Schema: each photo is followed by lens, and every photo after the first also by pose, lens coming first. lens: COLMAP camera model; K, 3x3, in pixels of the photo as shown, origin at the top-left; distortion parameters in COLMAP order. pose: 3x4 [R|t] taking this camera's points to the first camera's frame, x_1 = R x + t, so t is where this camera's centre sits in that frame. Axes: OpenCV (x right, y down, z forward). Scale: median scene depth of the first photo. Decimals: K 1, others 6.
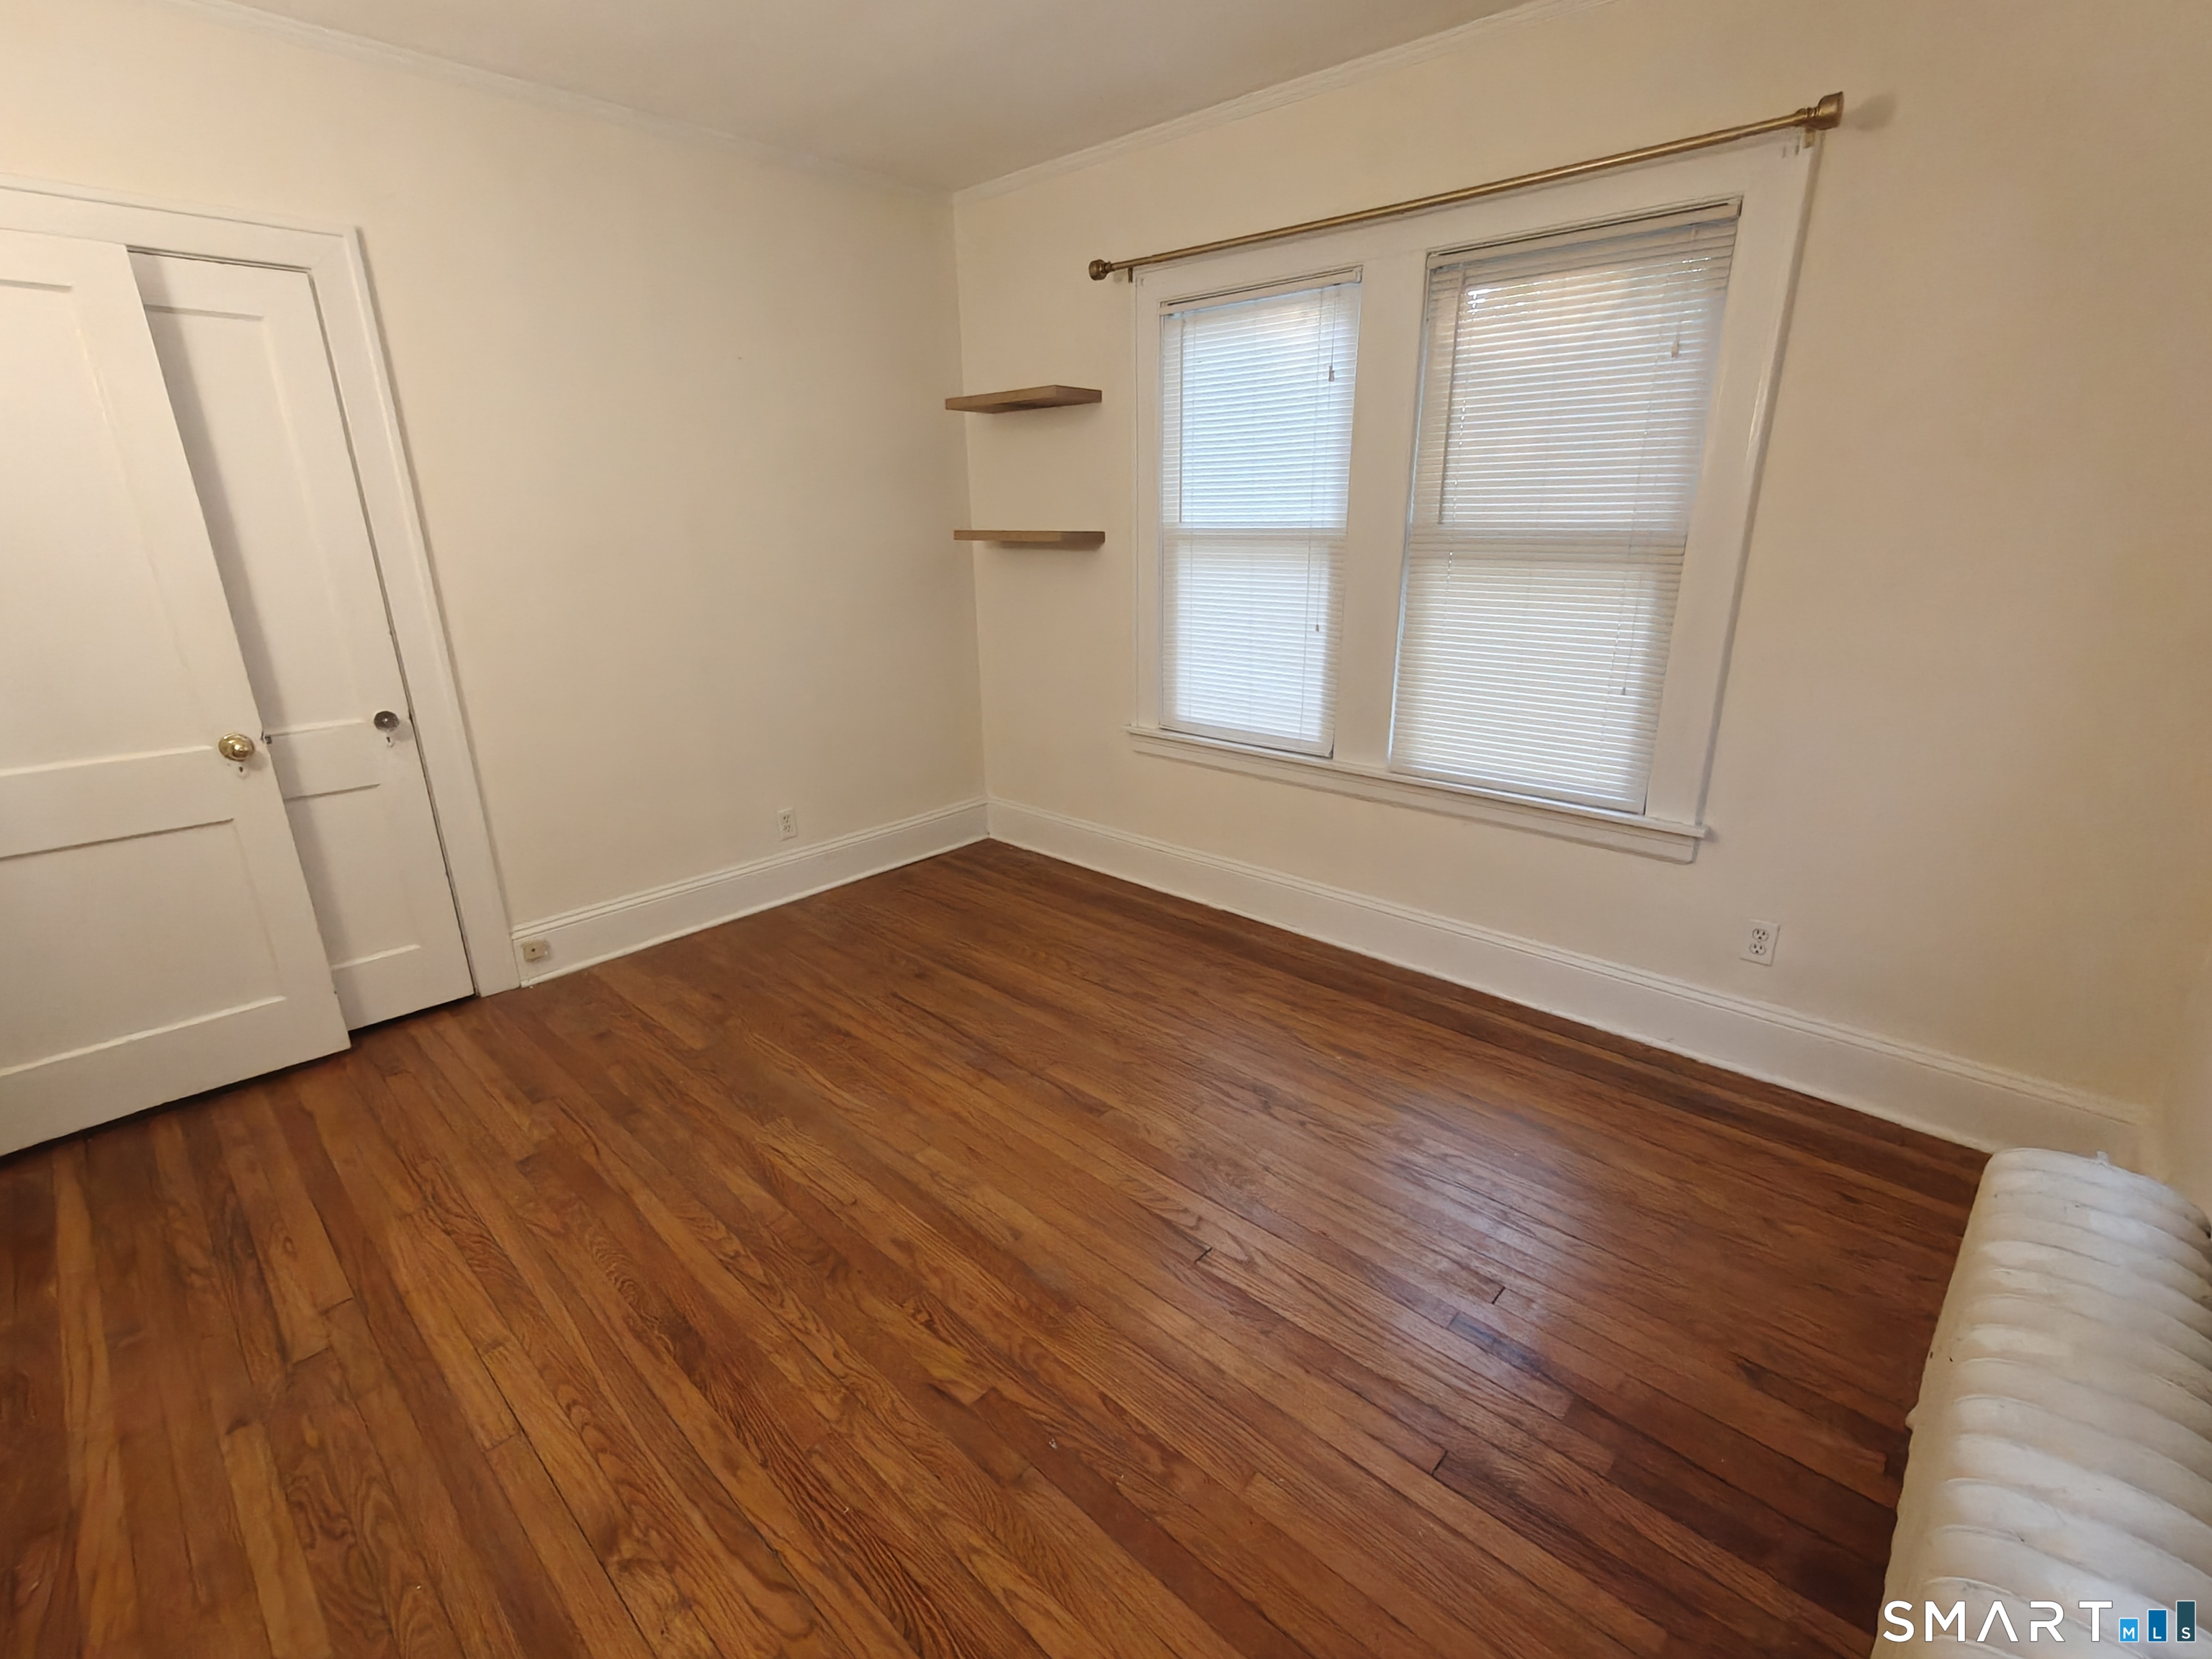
lens RADIAL K [[993.2, 0, 1107.7], [0, 993.2, 836.1], [0, 0, 1]] dist [-0.000464, 0.000356]
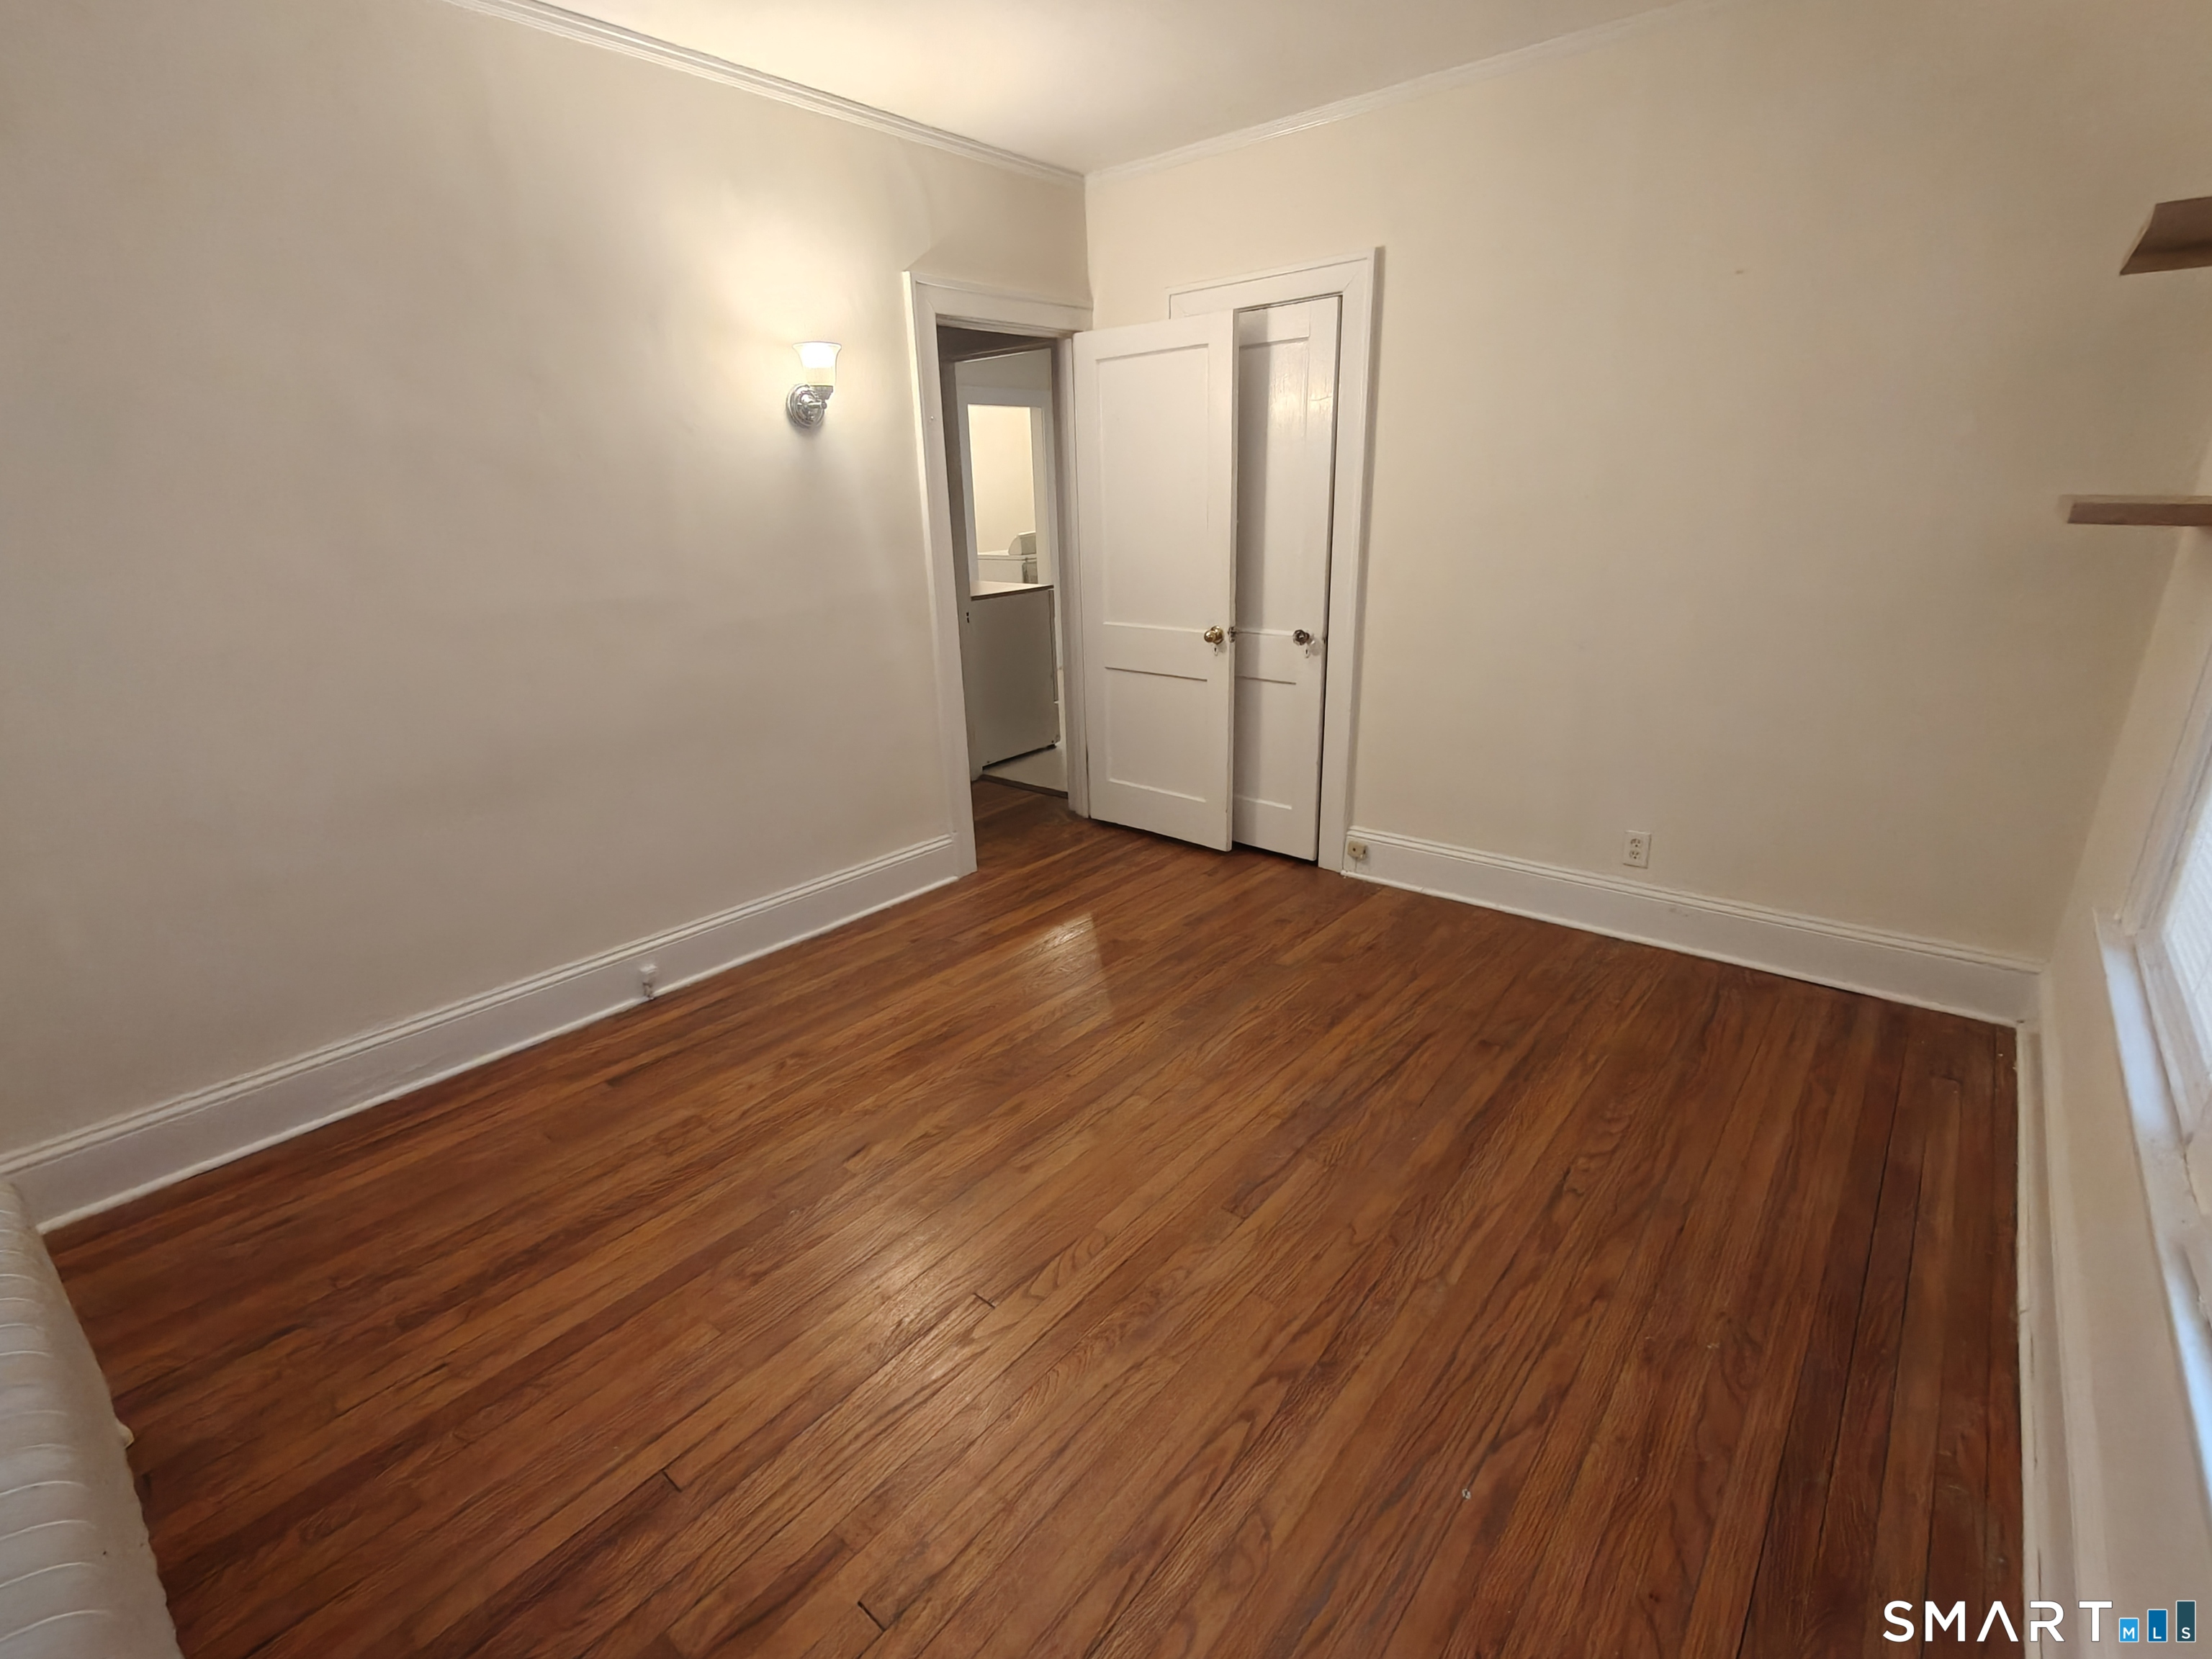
lens RADIAL K [[988.4, 0, 1103.4], [0, 988.4, 835.2], [0, 0, 1]] dist [-0.003358, 0.000380]
pose [[0.048734, 0.338094, -0.939850, 0.630424], [-0.284524, 0.906681, 0.311409, -0.225748], [0.957429, 0.252233, 0.140382, 0.659805]]
